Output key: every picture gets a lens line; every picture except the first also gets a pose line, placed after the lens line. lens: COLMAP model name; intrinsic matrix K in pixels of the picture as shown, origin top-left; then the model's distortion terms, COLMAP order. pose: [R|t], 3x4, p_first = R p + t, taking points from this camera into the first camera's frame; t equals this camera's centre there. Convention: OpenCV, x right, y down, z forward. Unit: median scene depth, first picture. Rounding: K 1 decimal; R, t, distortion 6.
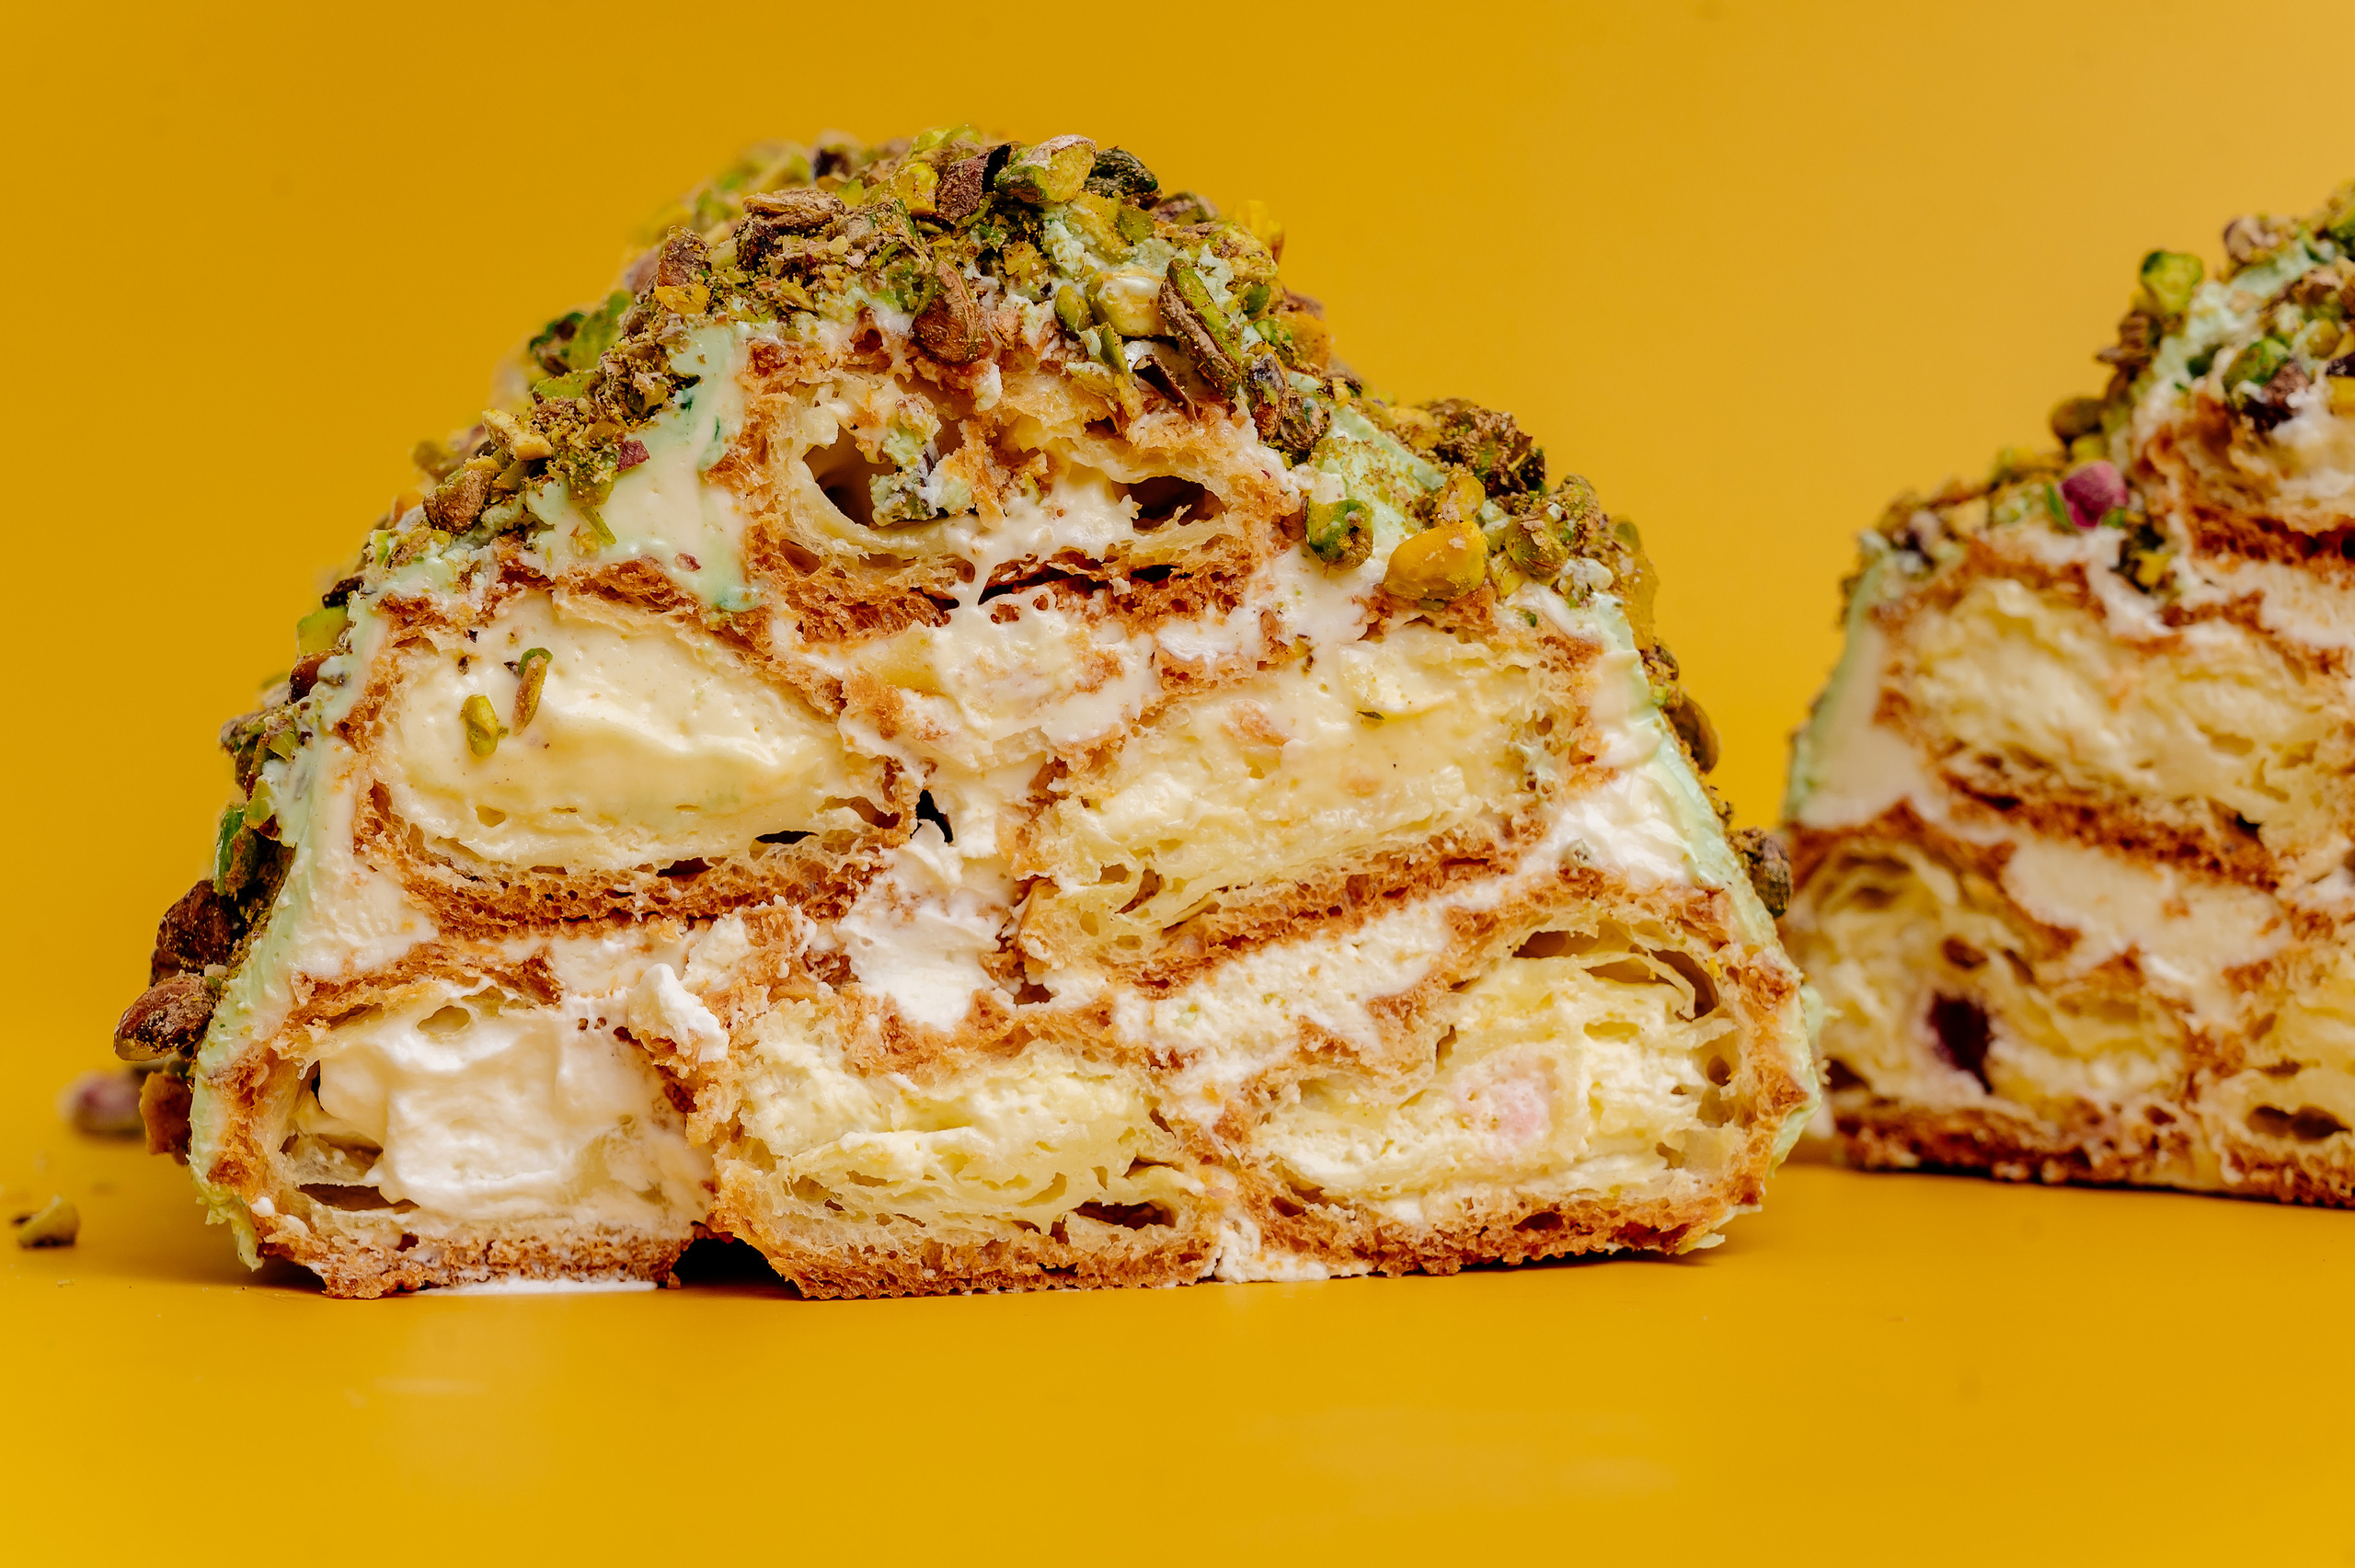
lens RADIAL K [[5292.0, 0, 1189.9], [0, 5292.0, 774.2], [0, 0, 1]] dist [0.008453, 0.000000]
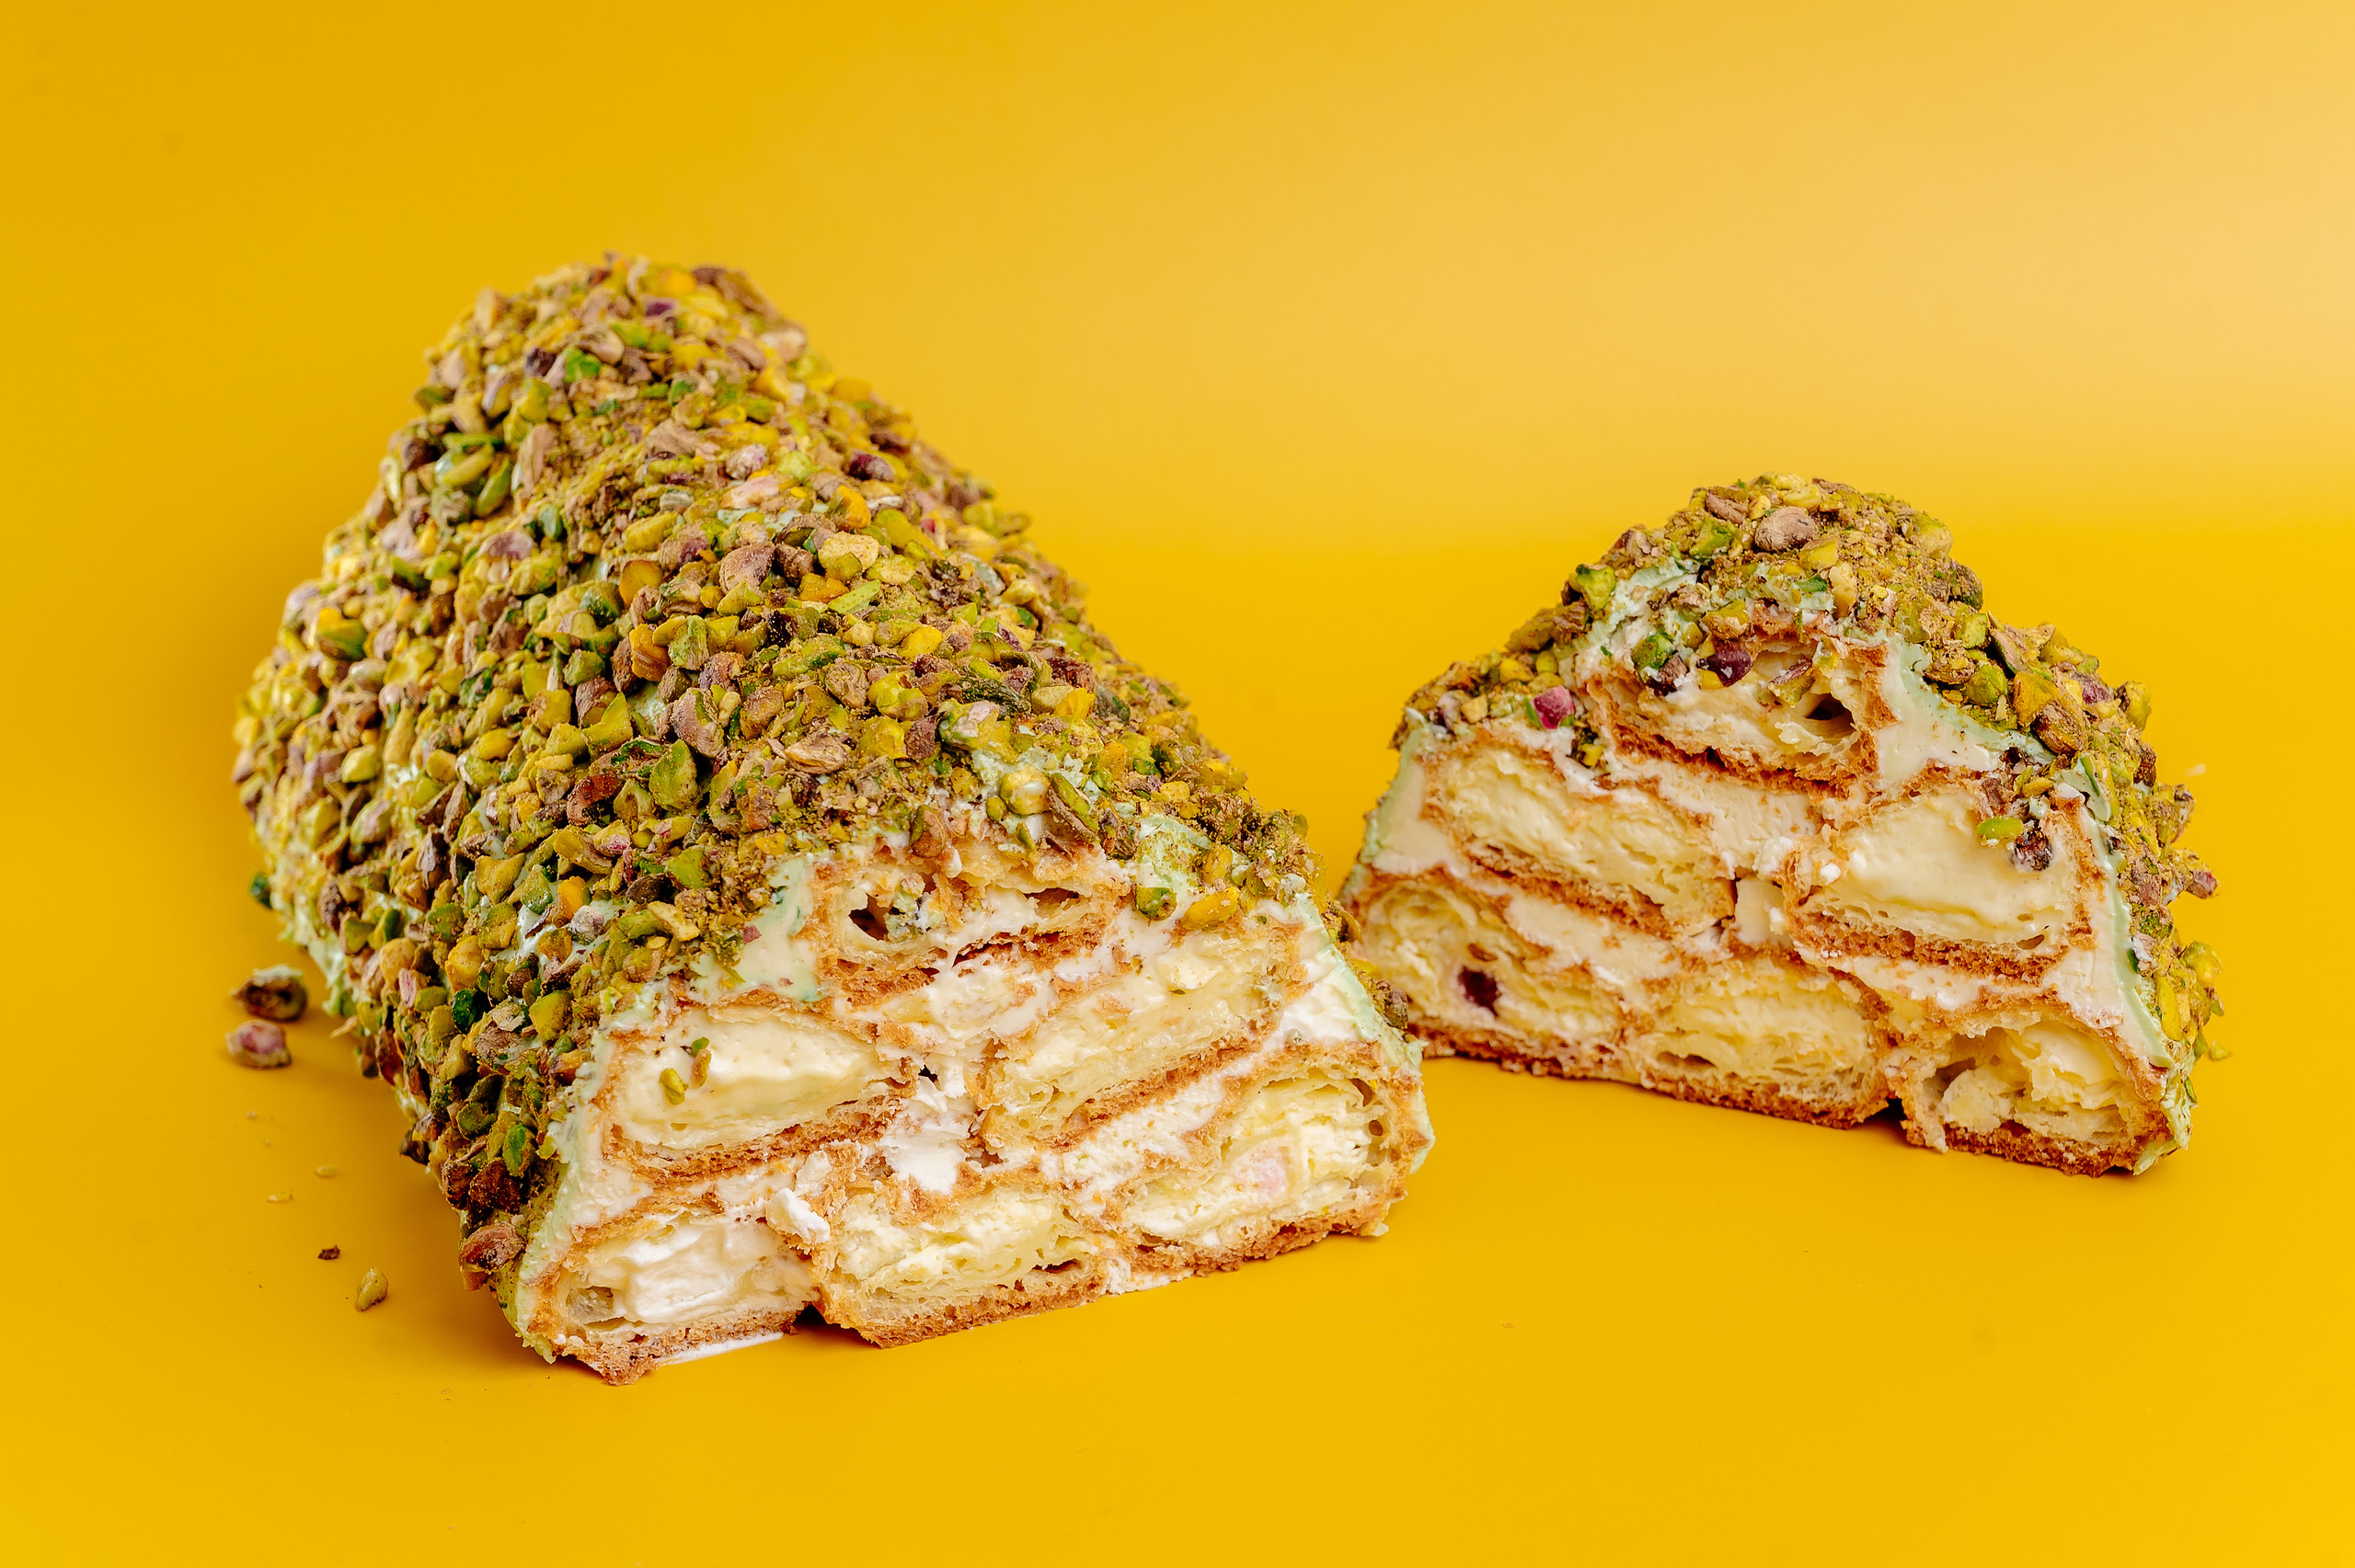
lens RADIAL K [[5292.0, 0, 1172.2], [0, 5292.0, 792.6], [0, 0, 1]] dist [0.008453, 0.000000]
pose [[0.977870, -0.127579, 0.165814, -0.241987], [0.057455, 0.925842, 0.373517, -0.706803], [-0.201171, -0.355724, 0.912683, -0.535633]]
